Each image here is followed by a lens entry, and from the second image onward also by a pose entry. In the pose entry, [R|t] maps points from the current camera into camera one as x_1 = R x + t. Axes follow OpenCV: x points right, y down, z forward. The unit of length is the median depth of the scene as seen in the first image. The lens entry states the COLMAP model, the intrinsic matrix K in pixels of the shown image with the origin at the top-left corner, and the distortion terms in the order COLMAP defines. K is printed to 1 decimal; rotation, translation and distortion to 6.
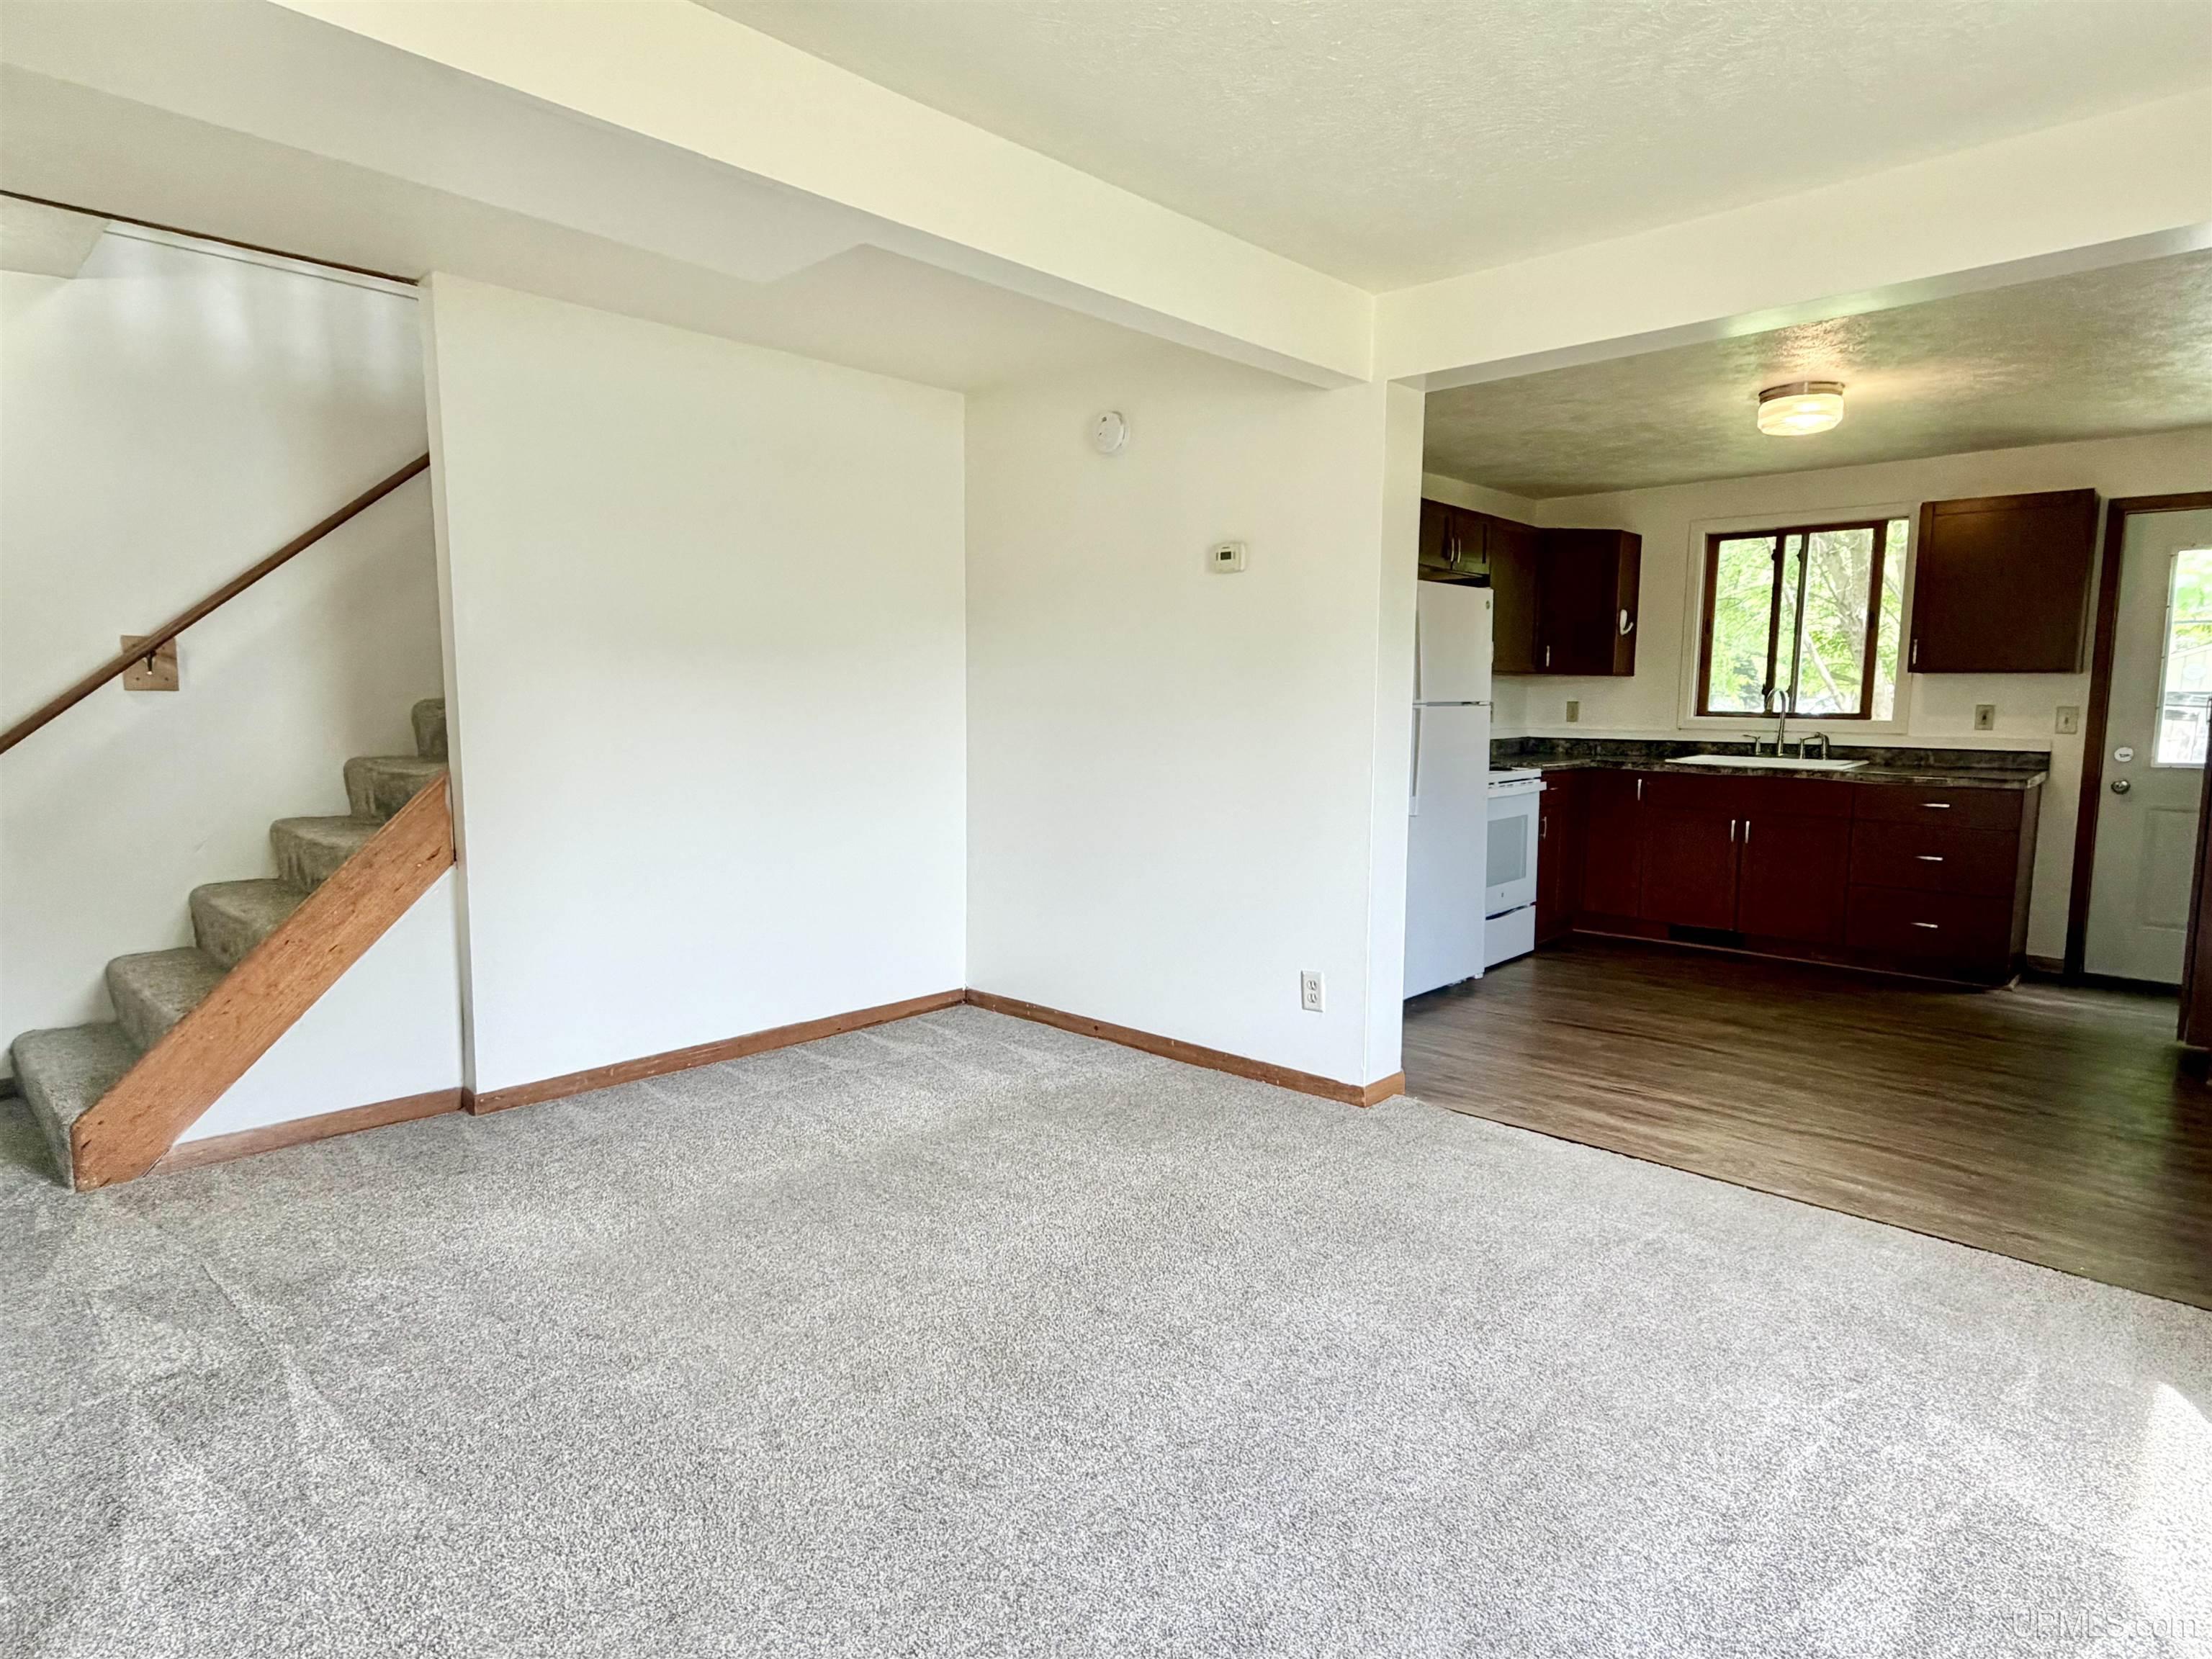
lens RADIAL K [[1215.5, 0, 1097.3], [0, 1215.5, 838.6], [0, 0, 1]] dist [0.003353, -0.002275]
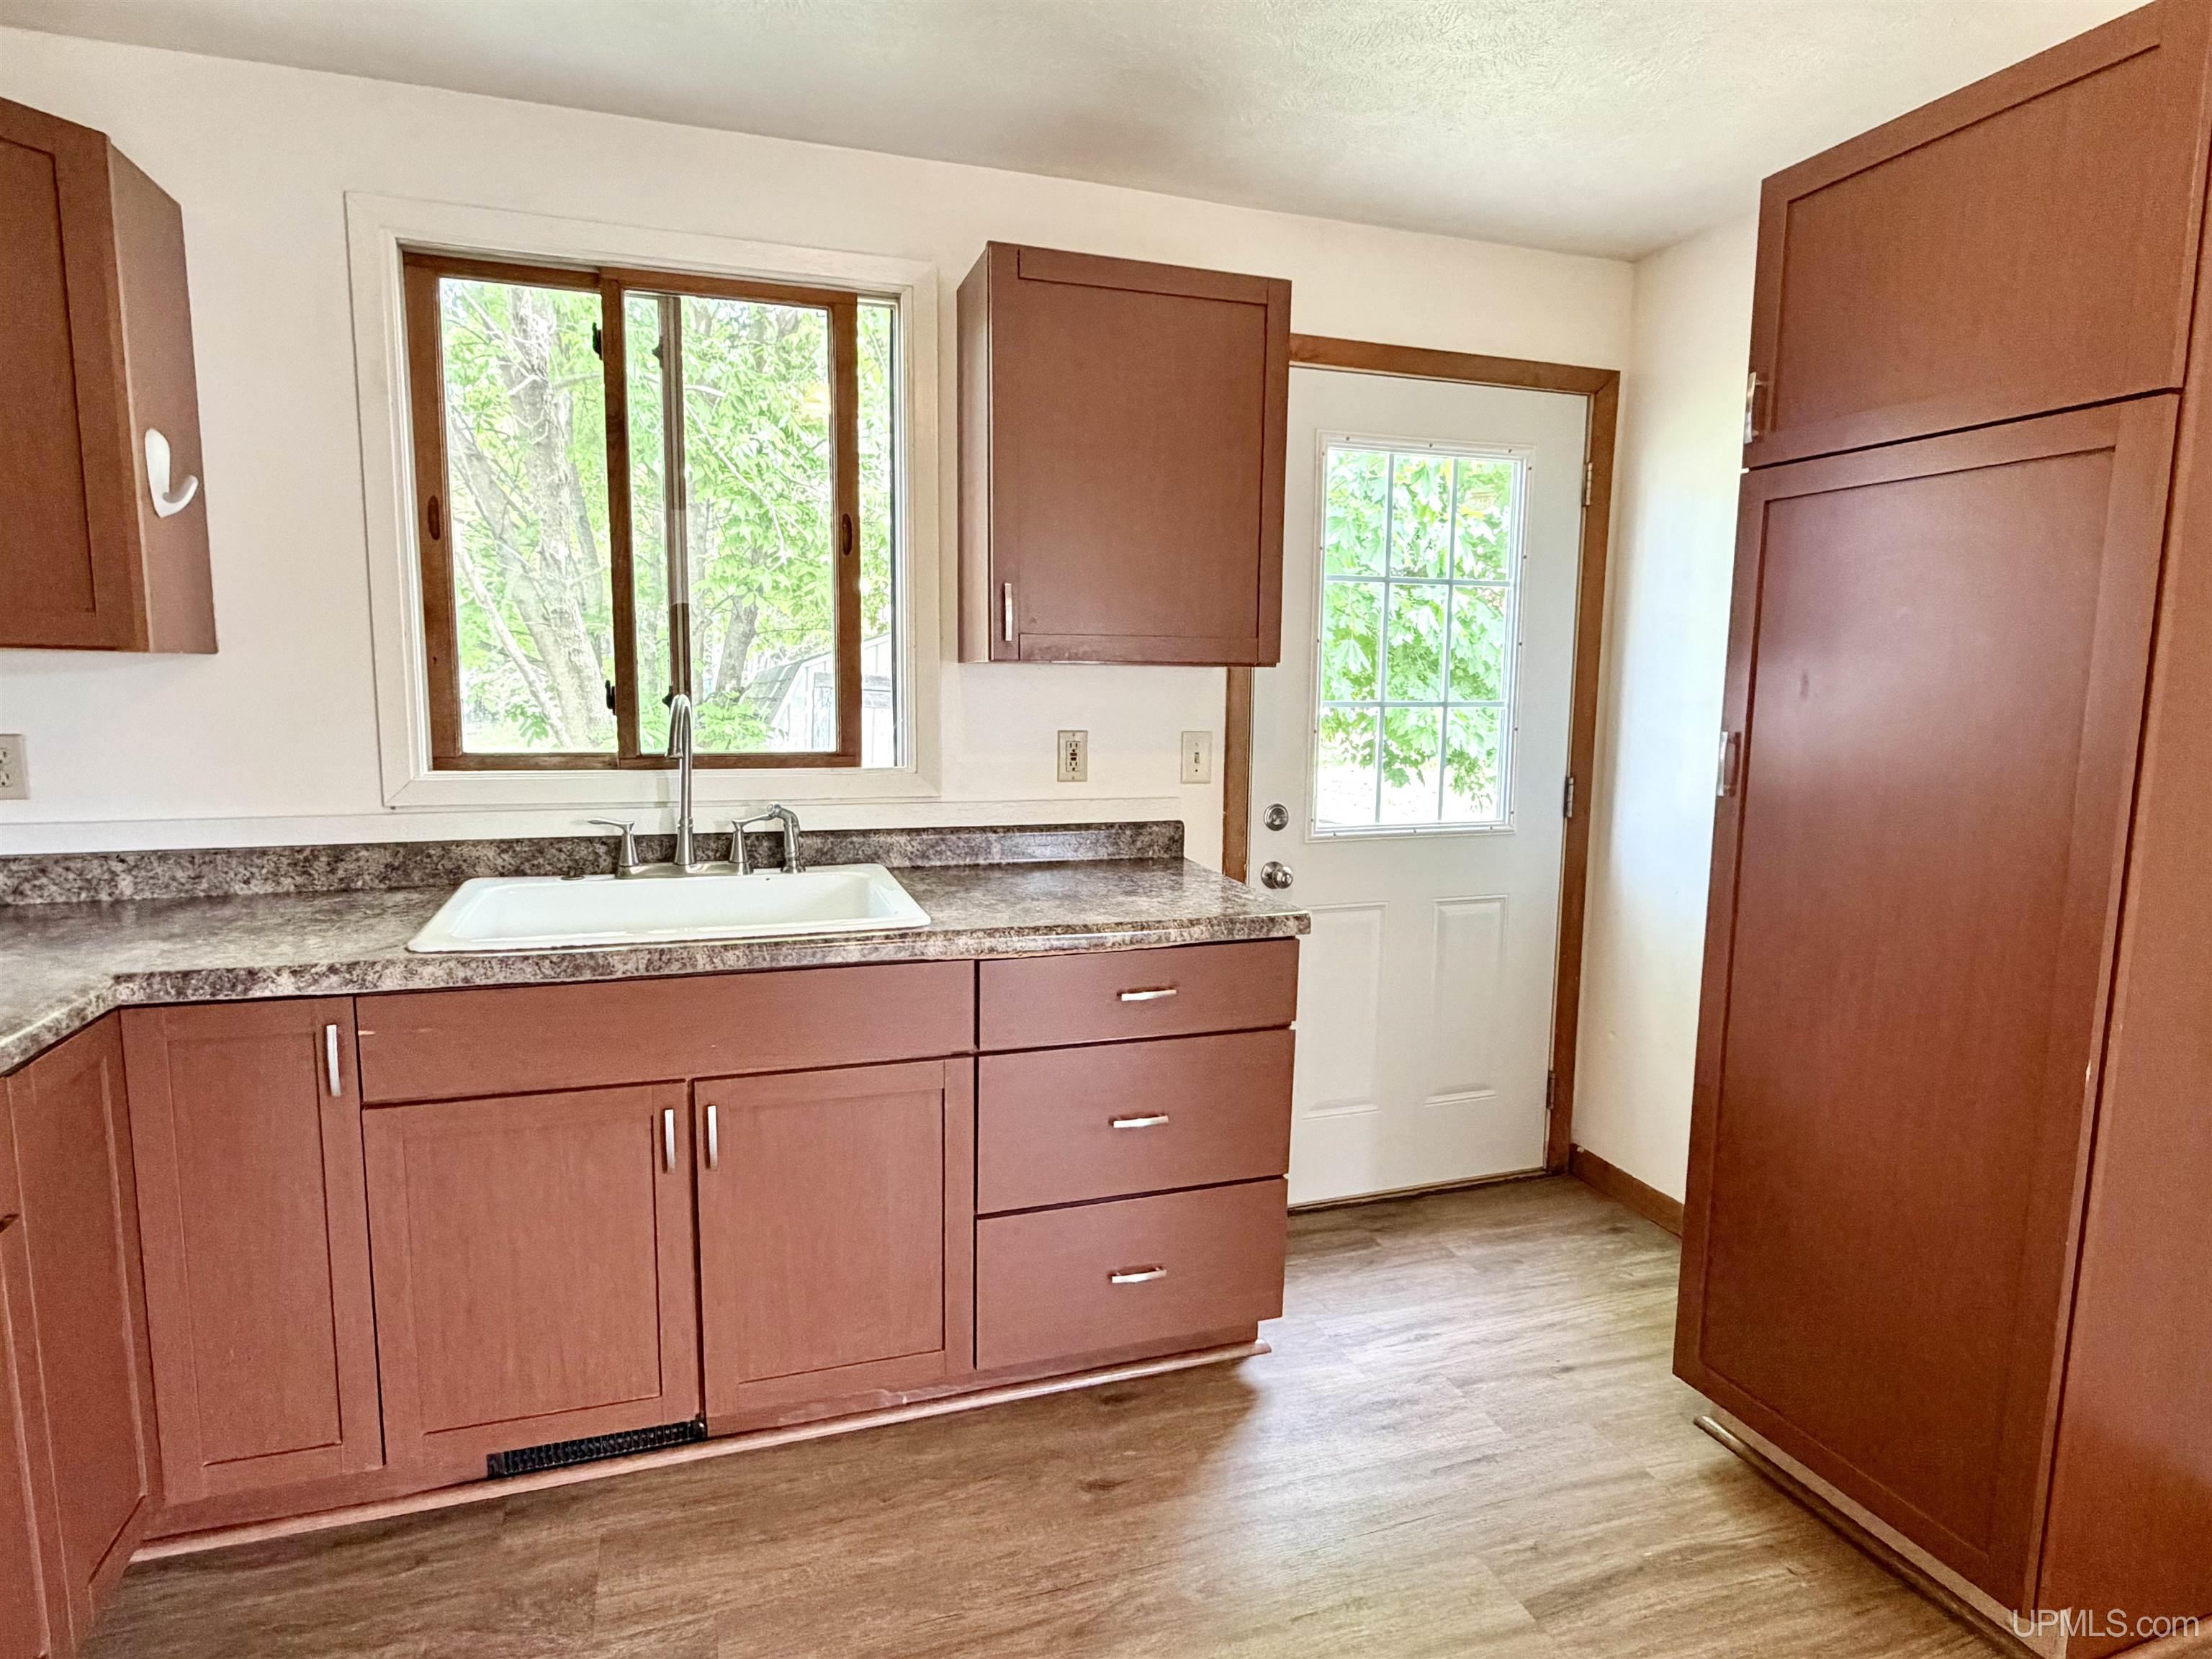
lens RADIAL K [[1215.5, 0, 1100.3], [0, 1215.5, 832.3], [0, 0, 1]] dist [0.003353, -0.002275]
pose [[0.460224, -0.114412, 0.880400, 0.294583], [0.097639, 0.992169, 0.077897, -0.101104], [-0.882417, 0.050111, 0.467791, 0.733877]]
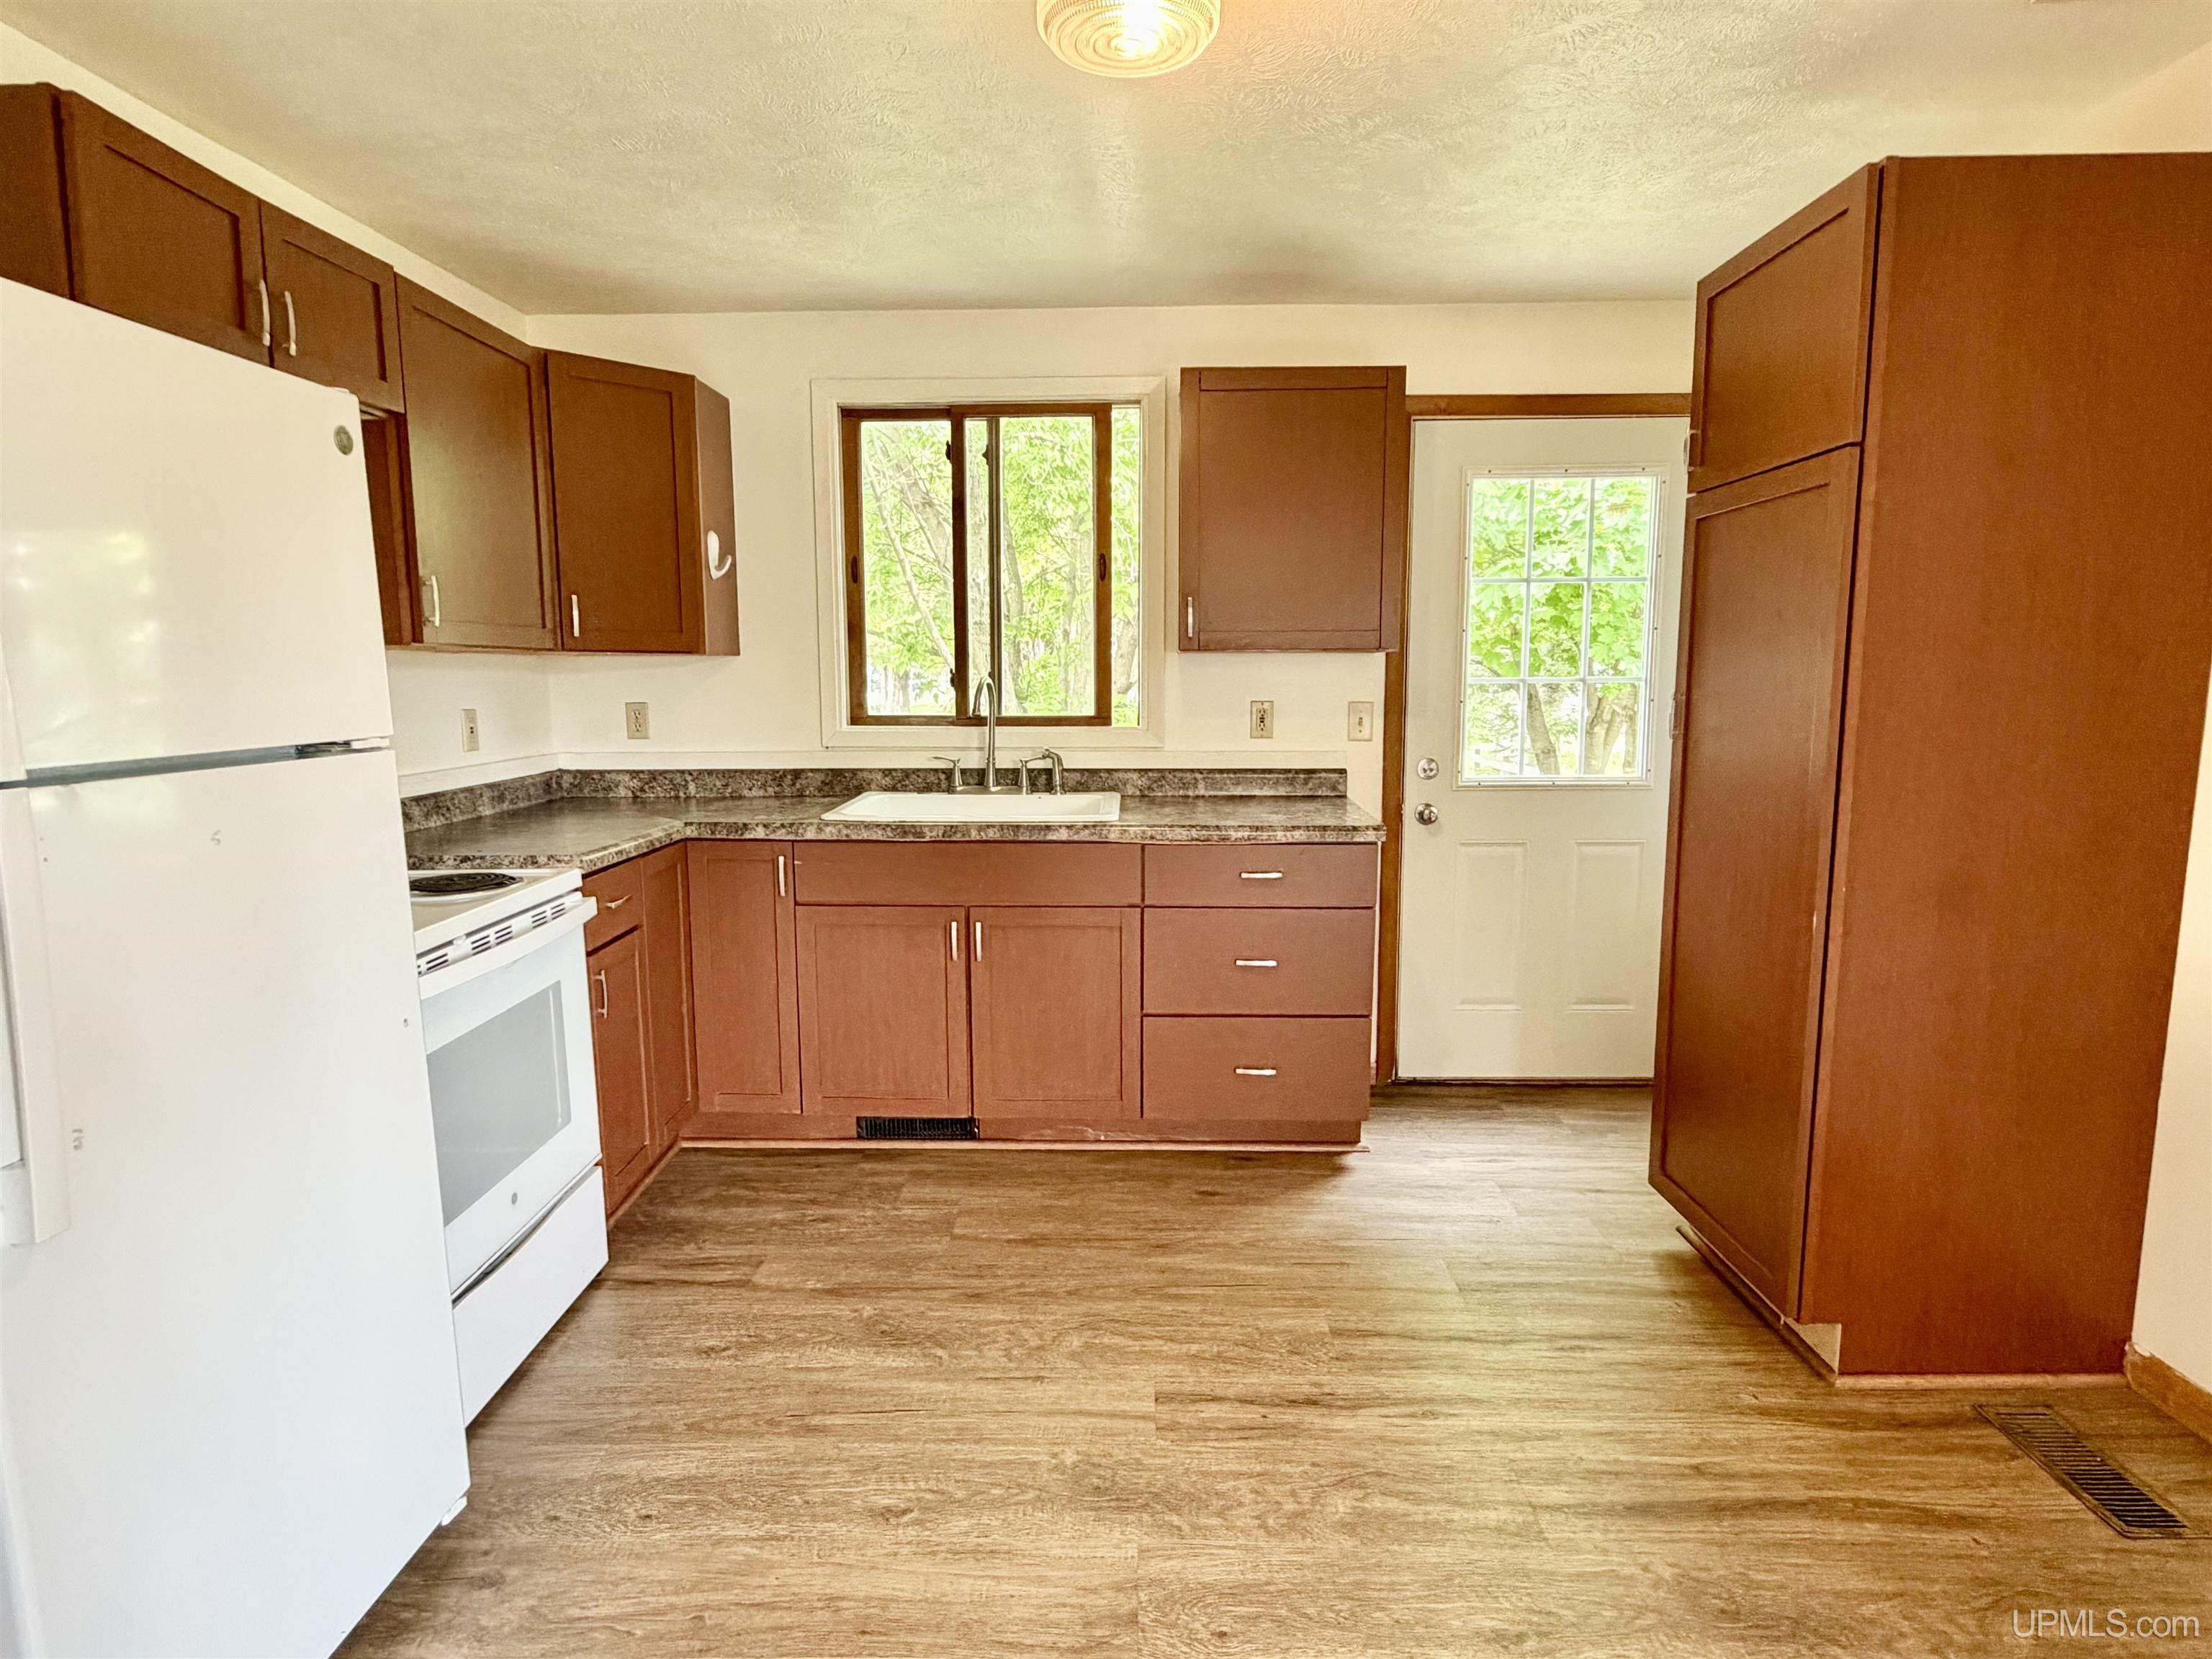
lens RADIAL K [[1215.5, 0, 1104.7], [0, 1215.5, 834.3], [0, 0, 1]] dist [0.003353, -0.002275]
pose [[0.739897, -0.096712, 0.665733, 0.212190], [0.087859, 0.995028, 0.046903, -0.072511], [-0.666959, 0.023788, 0.744715, 0.543159]]
